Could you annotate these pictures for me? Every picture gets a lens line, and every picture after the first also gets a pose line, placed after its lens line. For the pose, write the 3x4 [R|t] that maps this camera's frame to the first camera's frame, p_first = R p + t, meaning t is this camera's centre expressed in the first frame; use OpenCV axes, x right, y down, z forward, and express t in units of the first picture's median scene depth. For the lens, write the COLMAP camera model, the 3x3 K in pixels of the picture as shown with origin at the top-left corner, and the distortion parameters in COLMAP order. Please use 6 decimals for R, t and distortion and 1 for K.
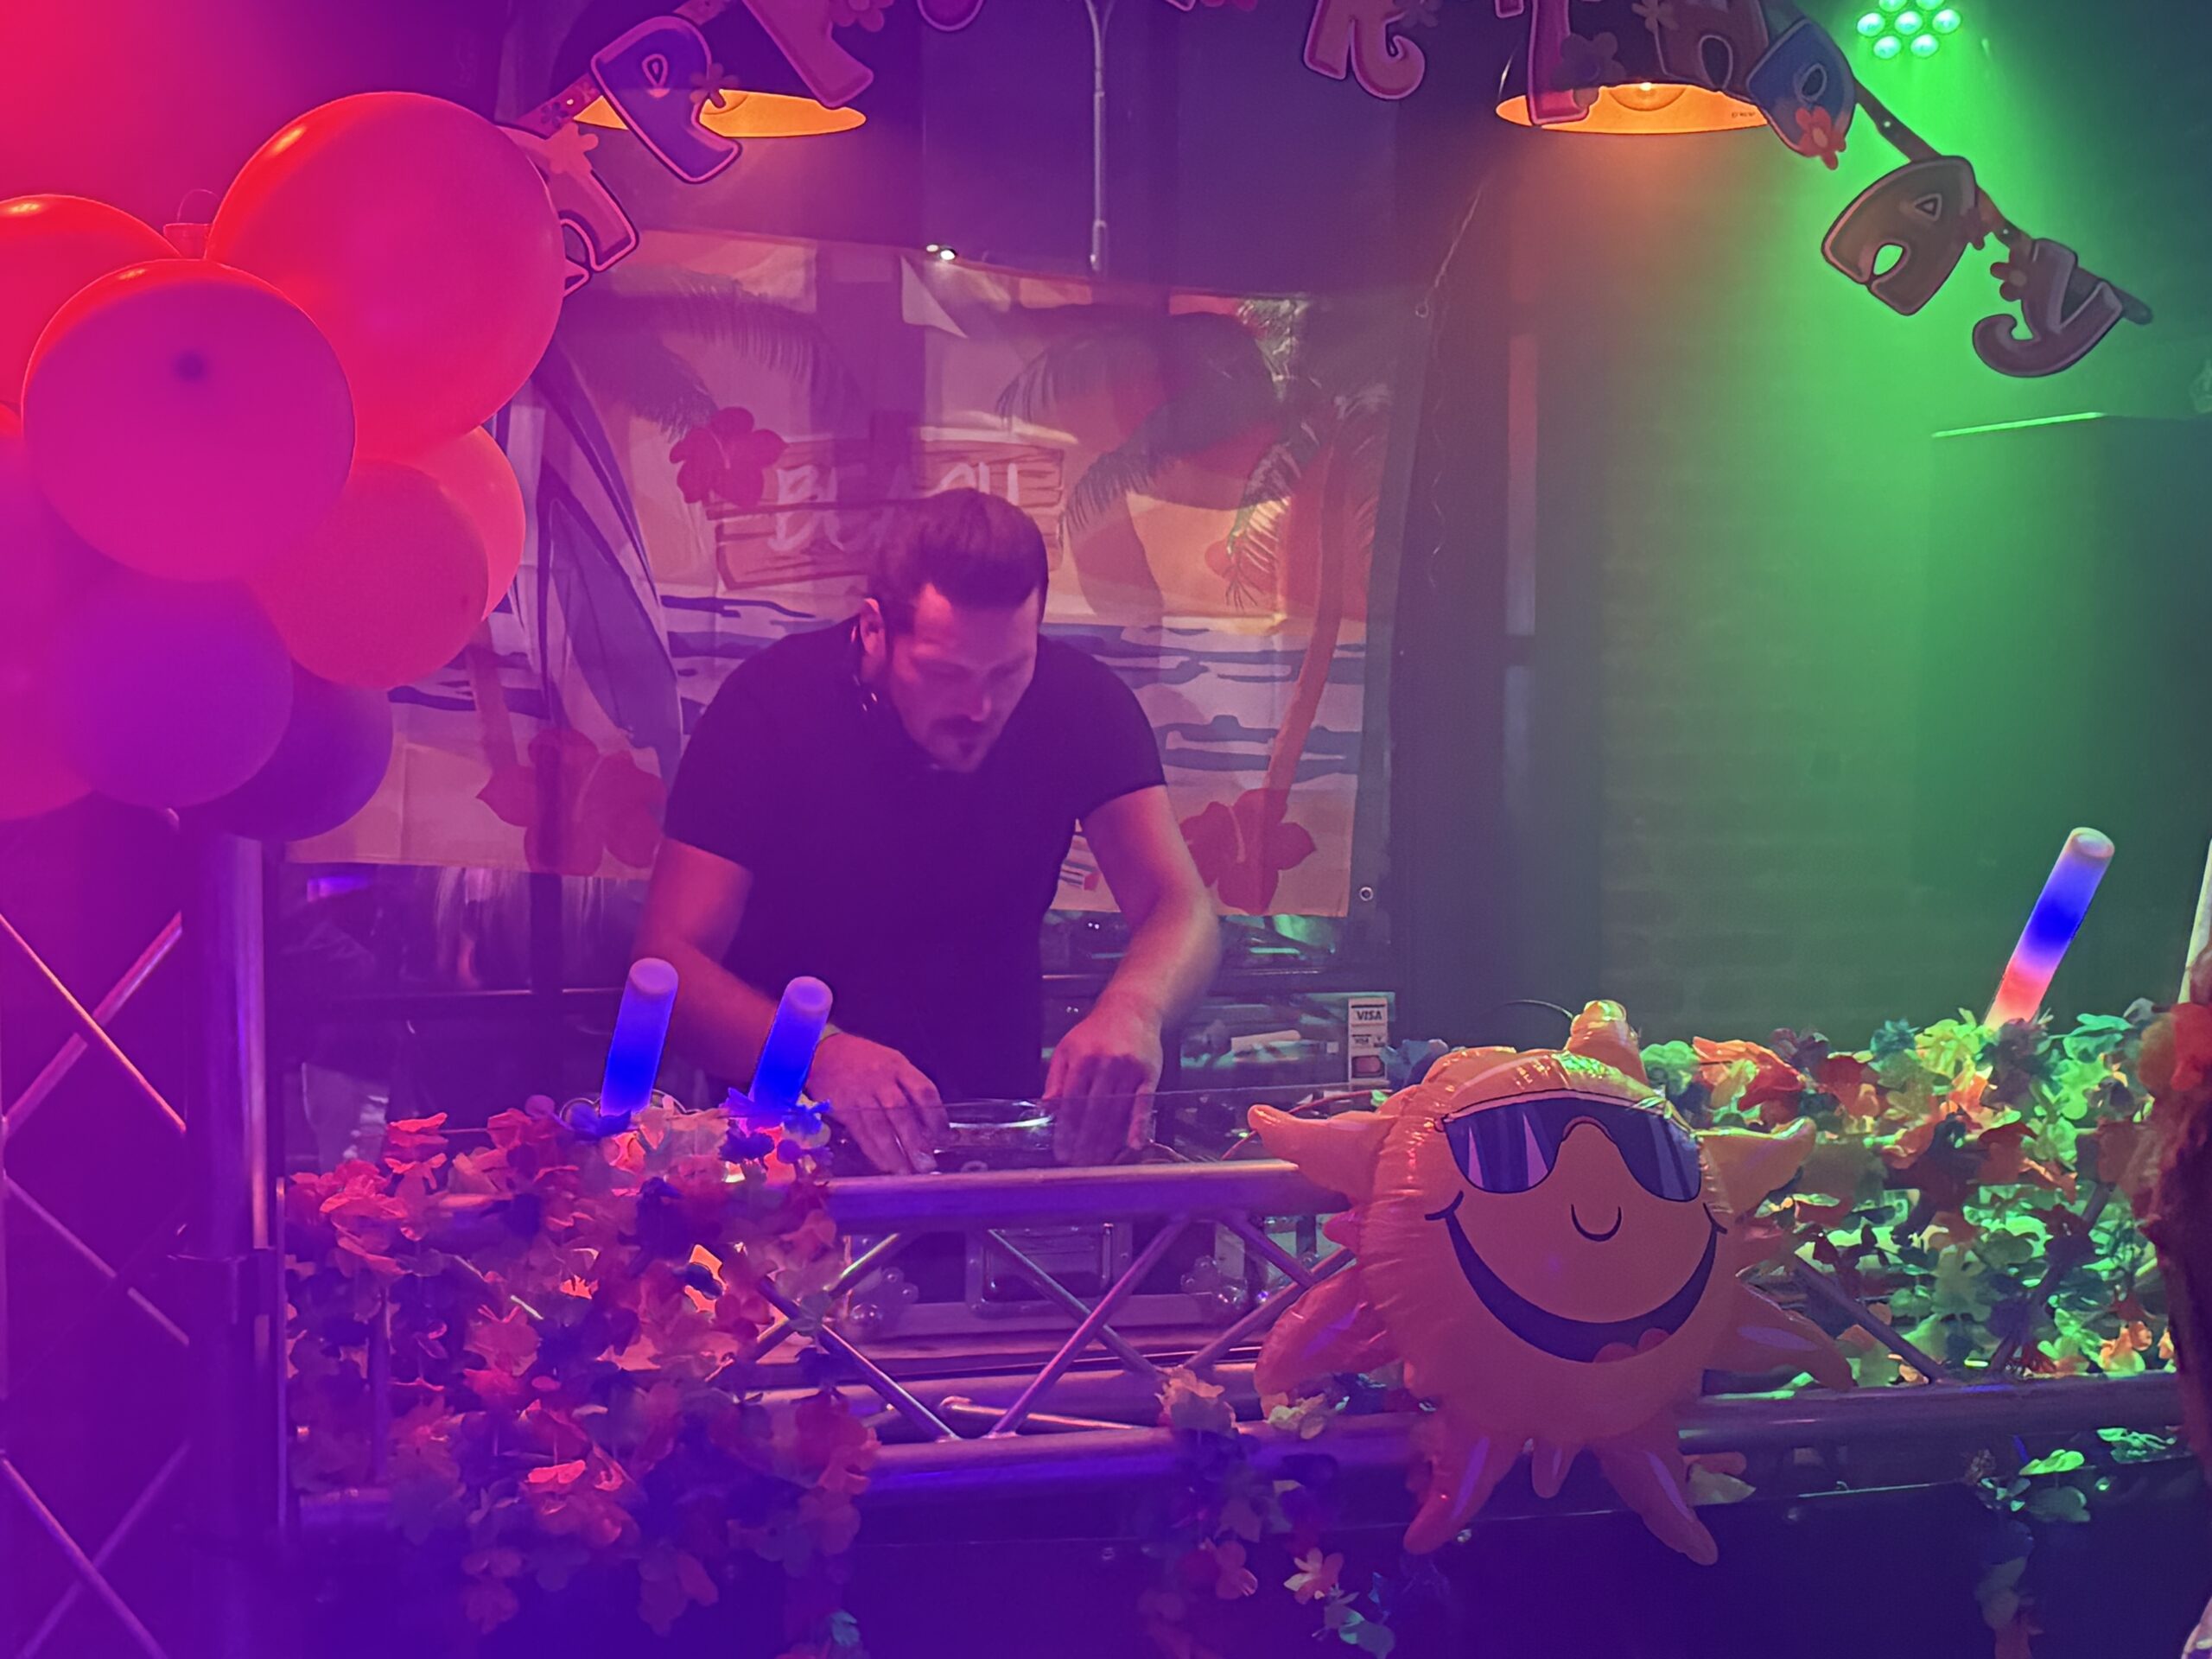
lens RADIAL K [[3360.6, 0, 1106.0], [0, 3360.6, 829.5], [0, 0, 1]] dist [0.138767, 0.113515]
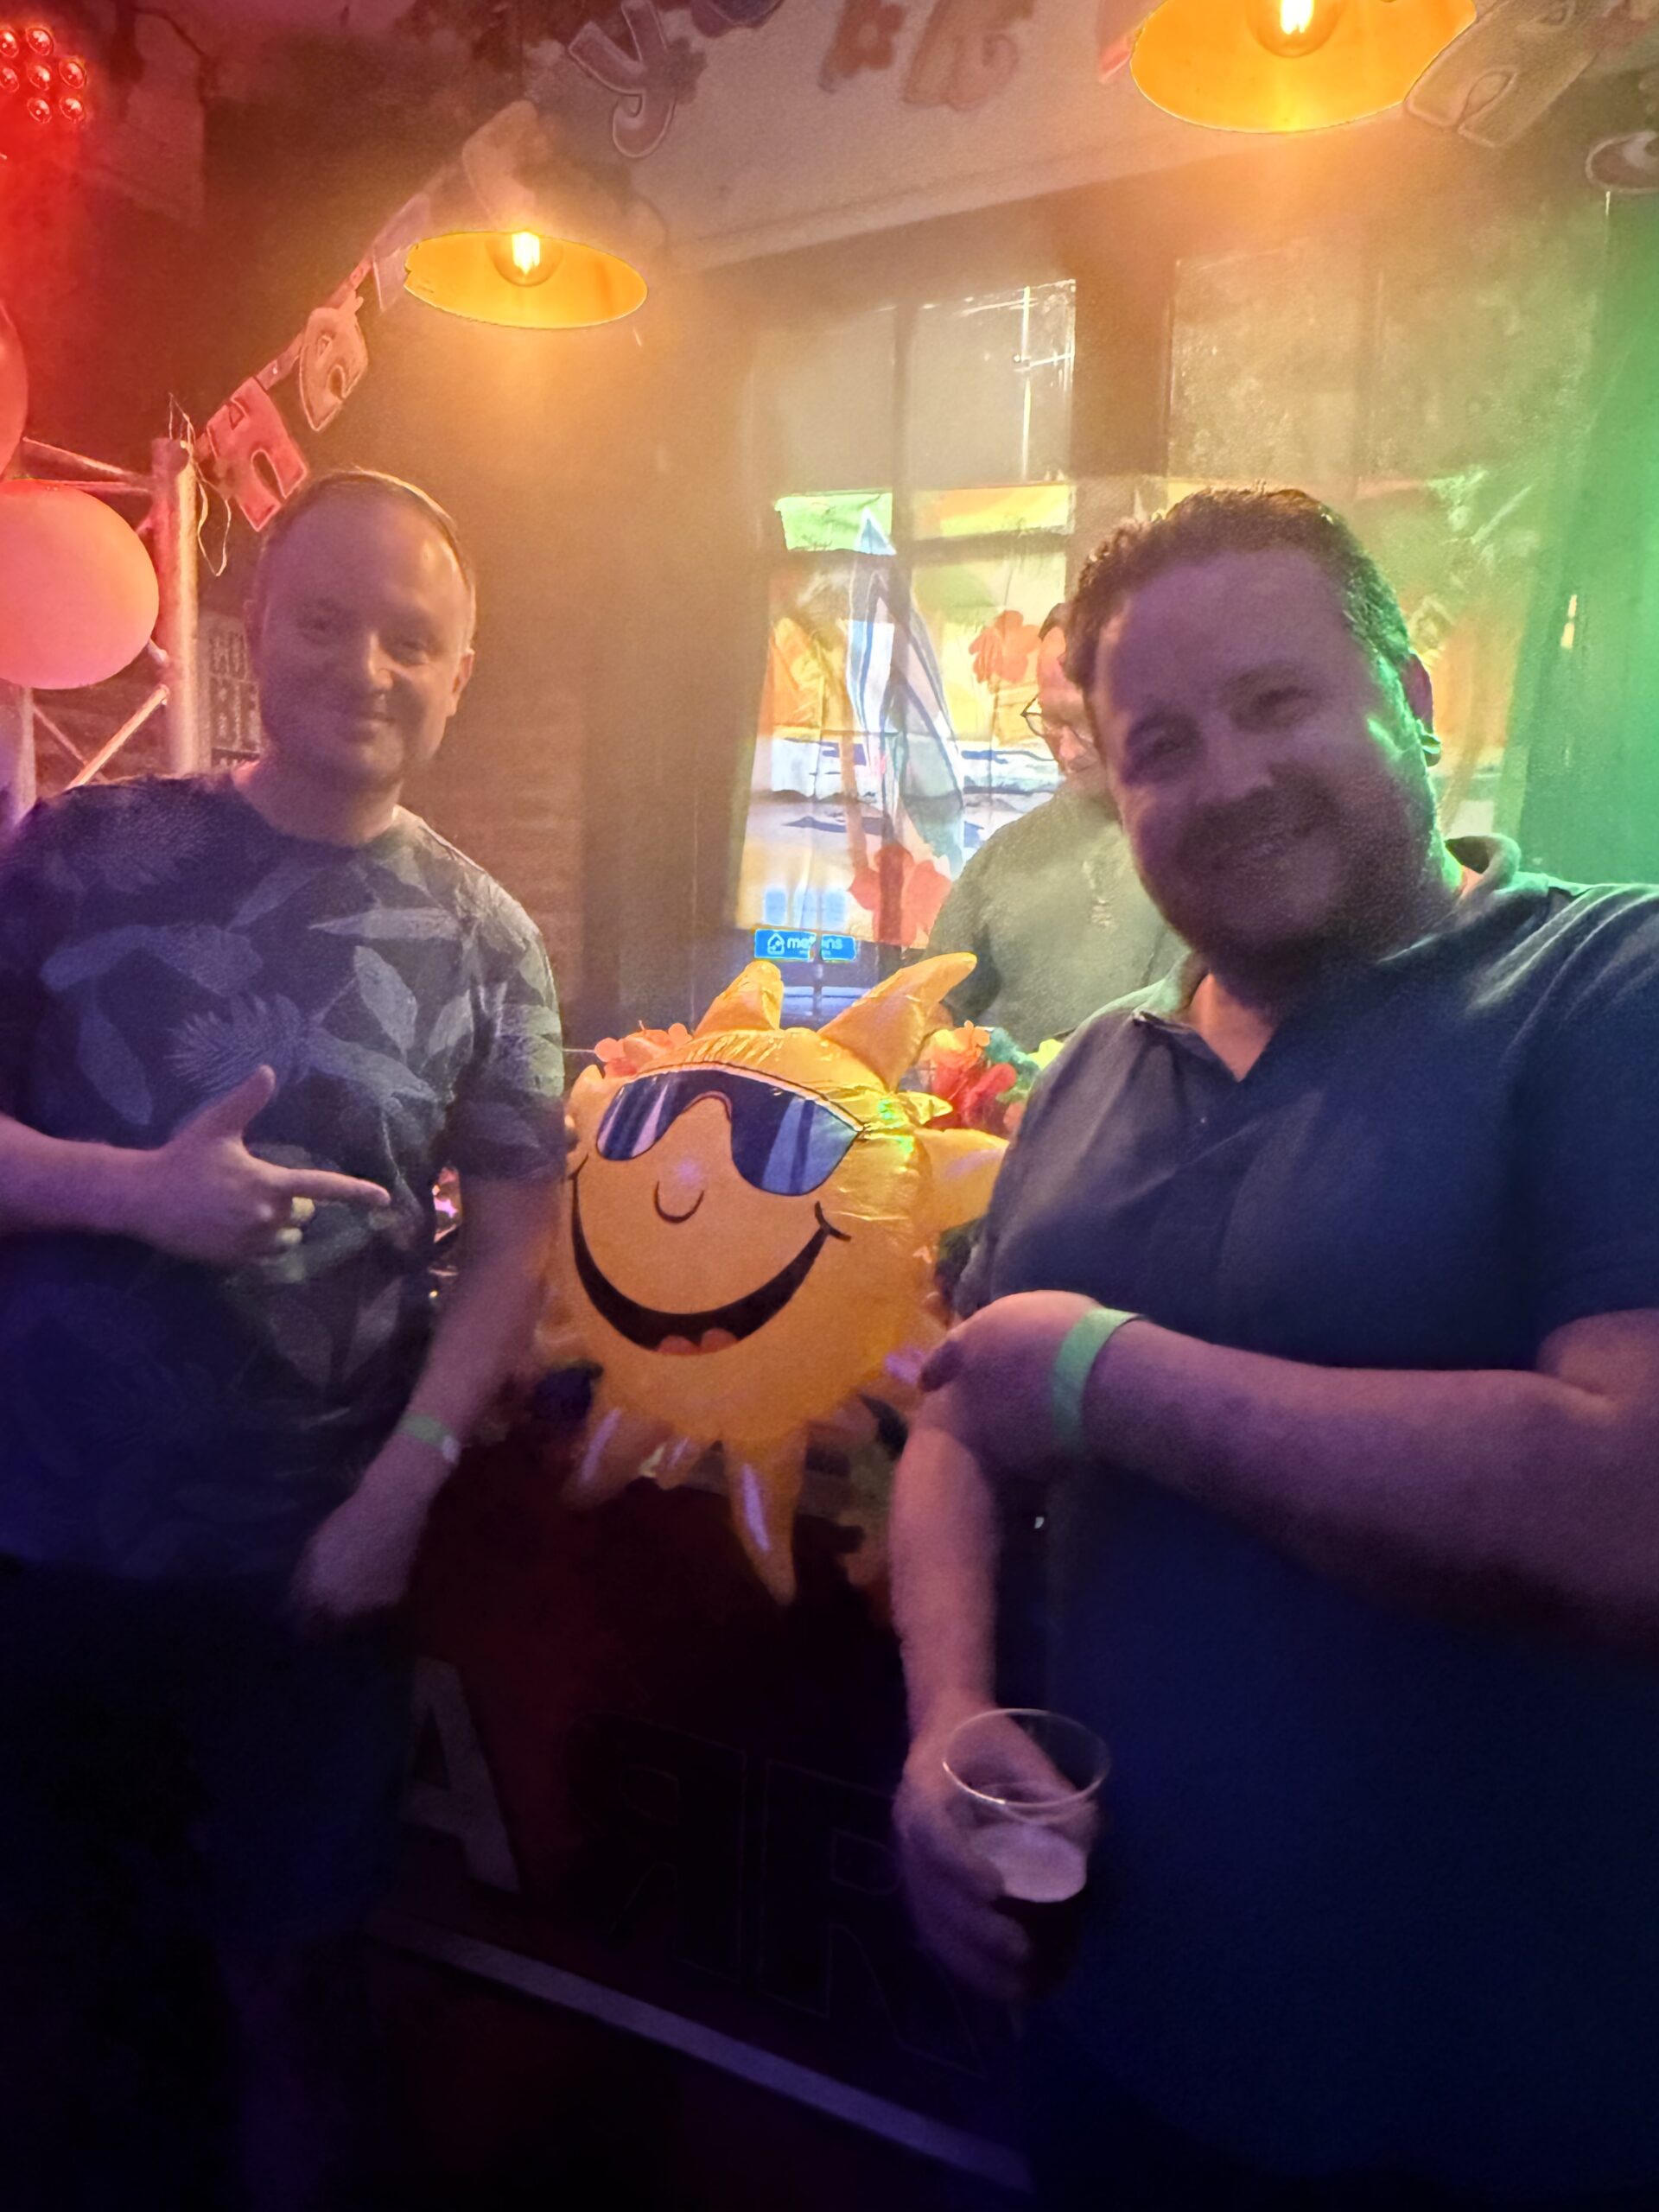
lens RADIAL K [[1621.7, 0, 829.5], [0, 1621.7, 1106.0], [0, 0, 1]] dist [0.014965, 0.000822]
pose [[0.743760, 0.086697, -0.662800, 0.297940], [-0.055519, 0.996139, 0.067999, 0.037335], [0.666137, -0.013777, 0.745702, 0.450902]]
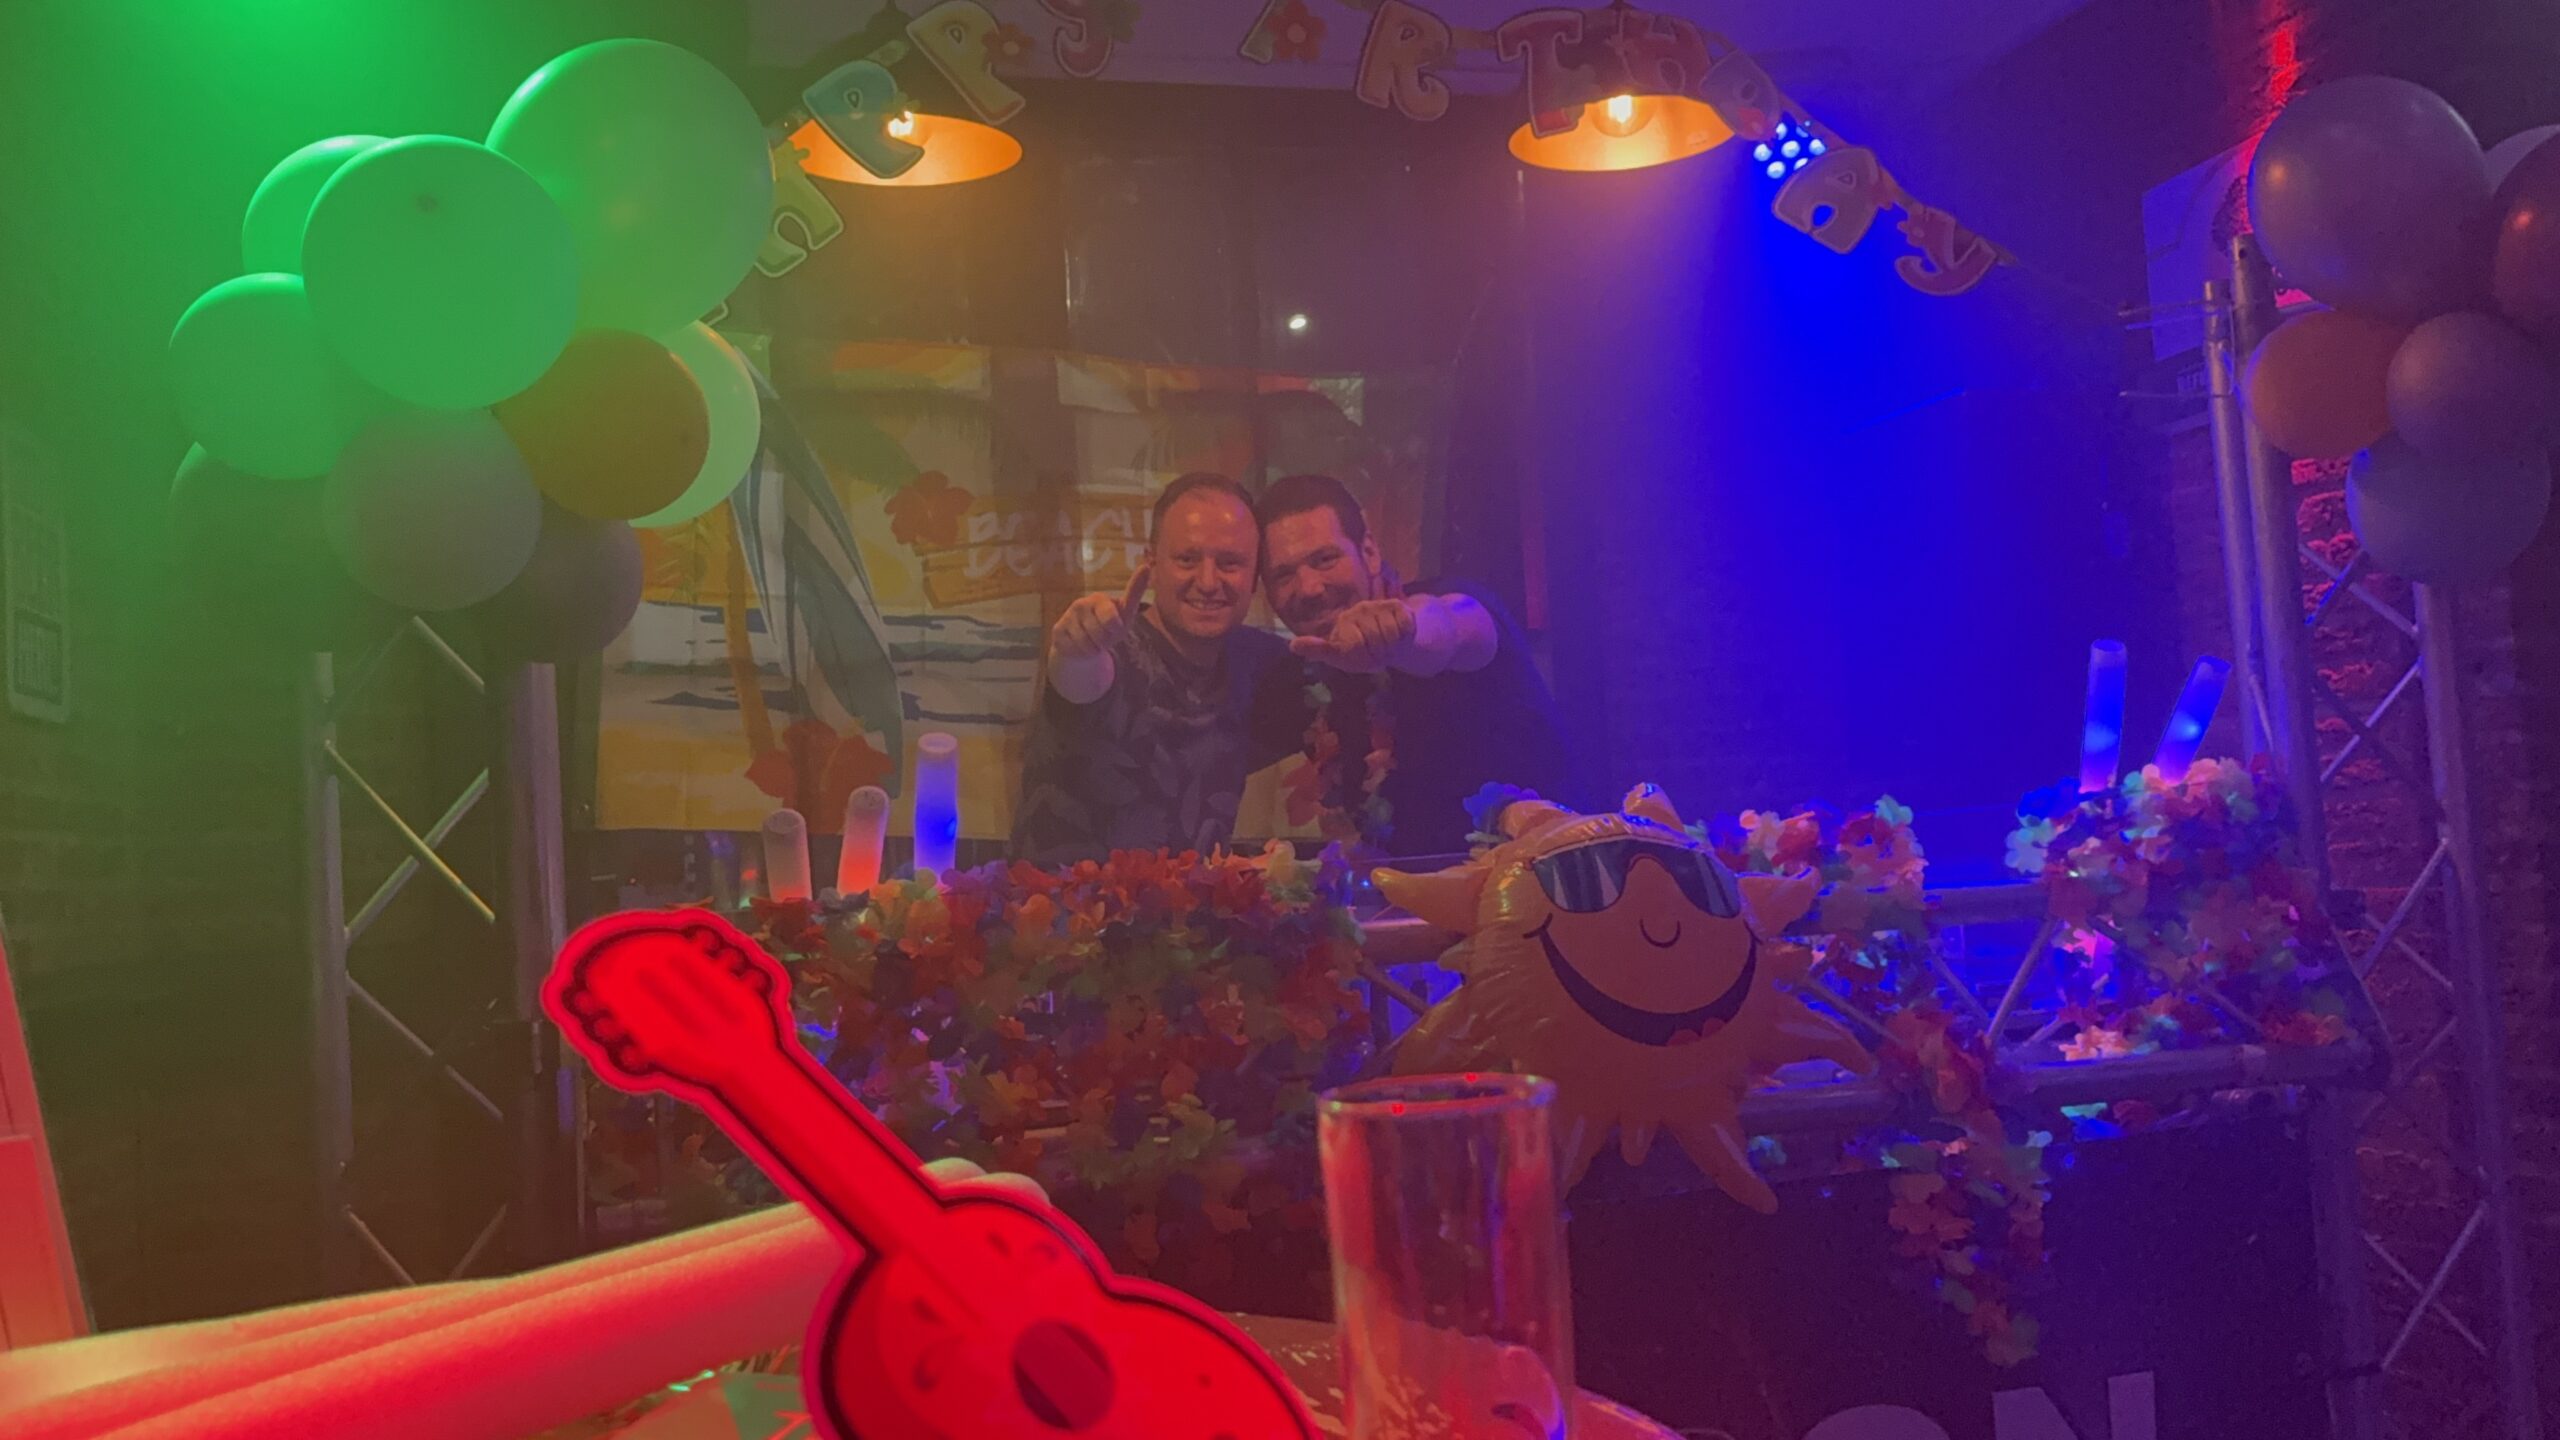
lens RADIAL K [[2381.9, 0, 1280.0], [0, 2381.9, 720.0], [0, 0, 1]] dist [0.120526, -0.002316]
pose [[0.997929, -0.056445, 0.030861, -0.009829], [0.059542, 0.992042, -0.110938, 0.082366], [-0.024354, 0.112546, 0.993348, 0.086515]]
